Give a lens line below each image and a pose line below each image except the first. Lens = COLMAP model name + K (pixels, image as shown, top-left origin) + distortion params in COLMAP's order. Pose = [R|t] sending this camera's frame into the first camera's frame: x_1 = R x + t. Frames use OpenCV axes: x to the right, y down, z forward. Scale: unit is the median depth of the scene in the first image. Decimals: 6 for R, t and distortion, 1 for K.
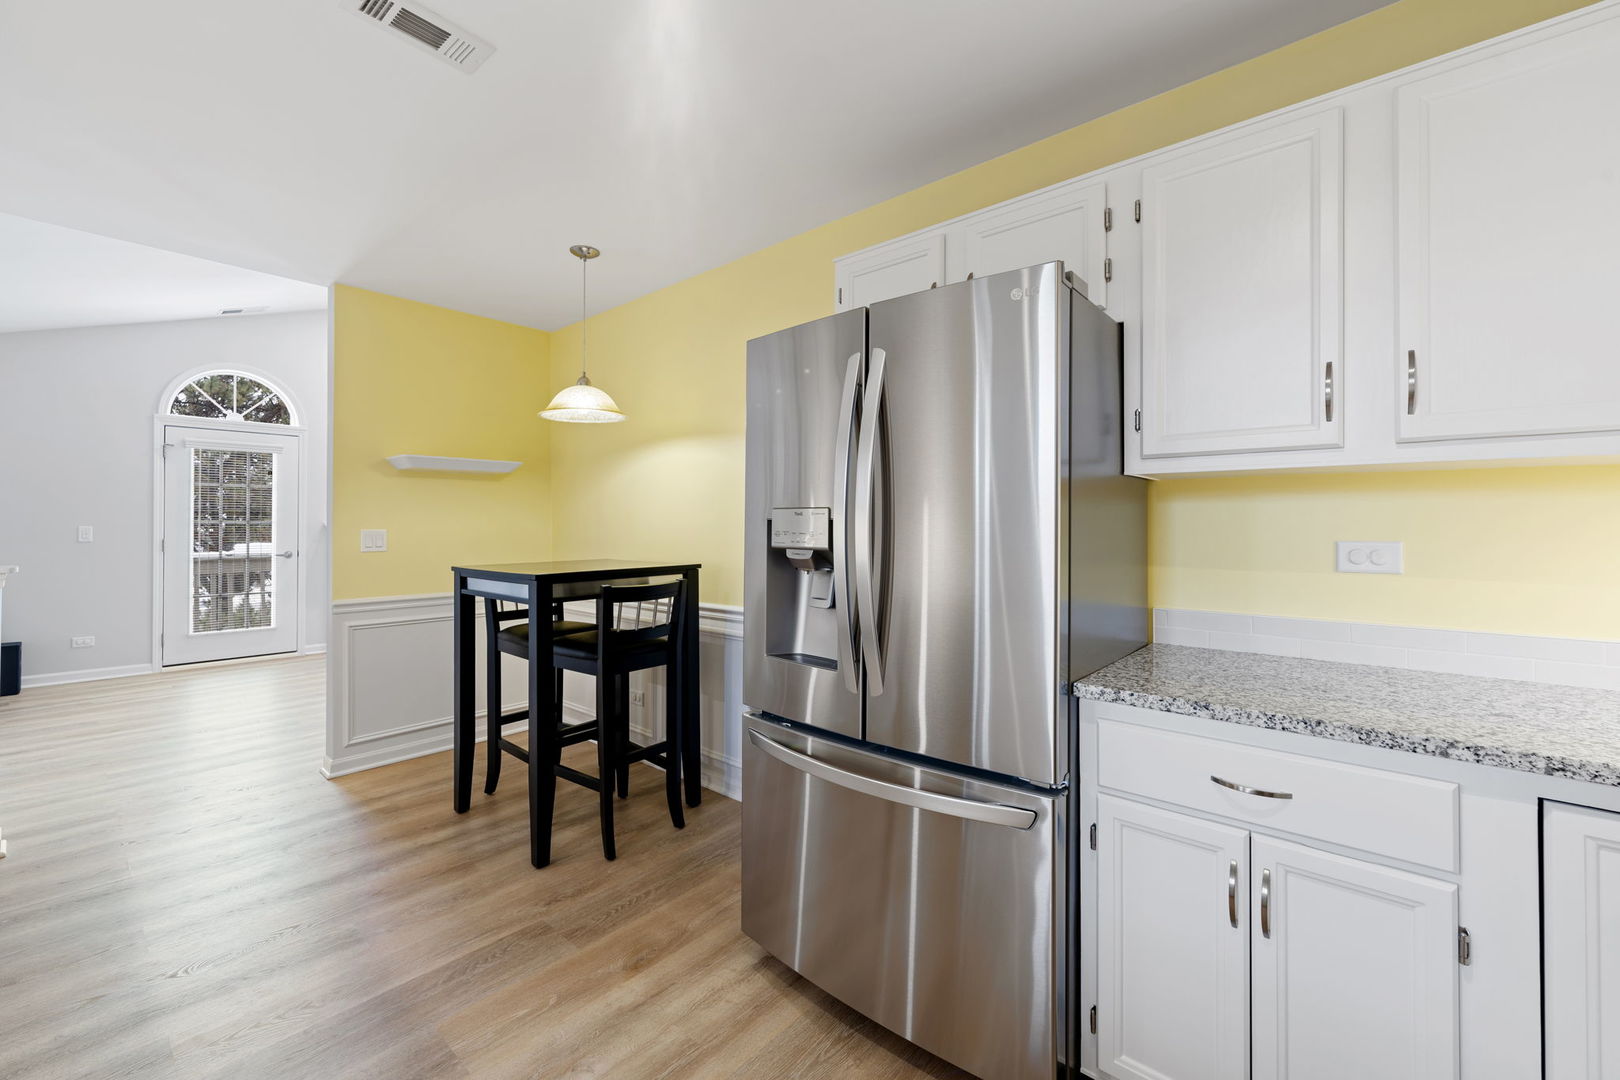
lens RADIAL K [[654.9, 0, 803.7], [0, 654.9, 528.2], [0, 0, 1]] dist [0.003341, -0.000548]
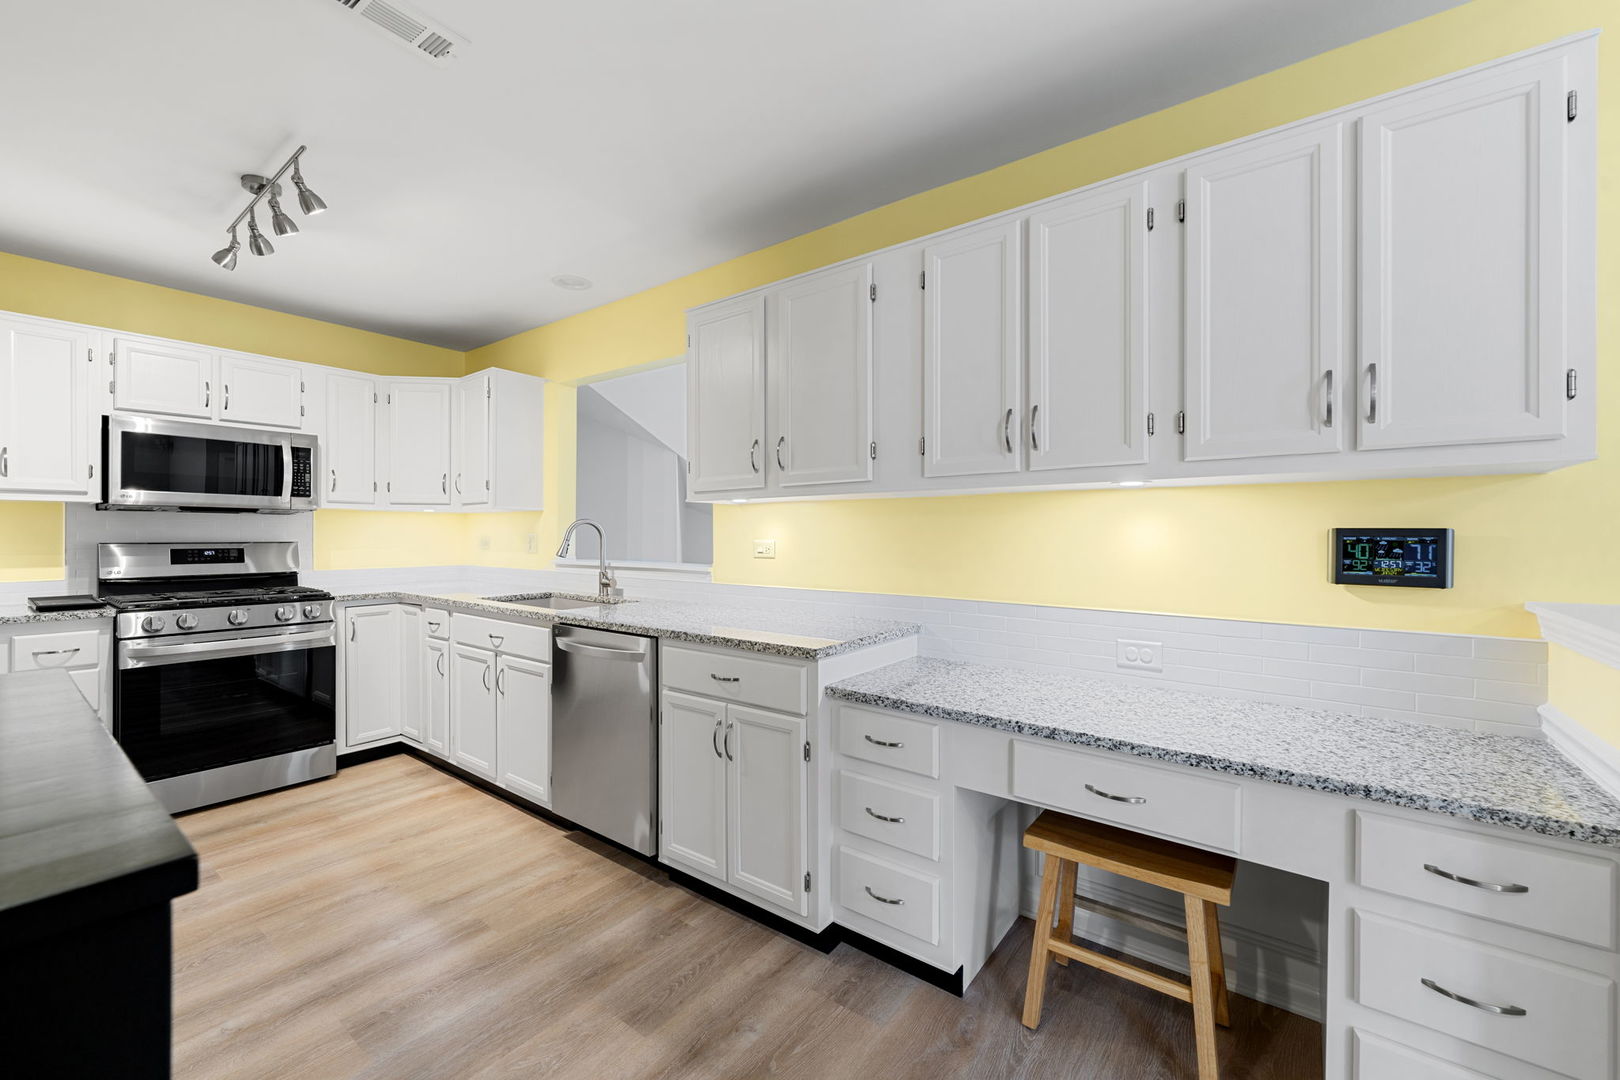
lens RADIAL K [[654.9, 0, 800.1], [0, 654.9, 530.5], [0, 0, 1]] dist [0.003341, -0.000548]
pose [[-0.998263, -0.004298, -0.058752, -0.515629], [-0.003892, 0.999968, -0.007012, -0.000015], [0.058780, -0.006771, -0.998248, 0.914806]]
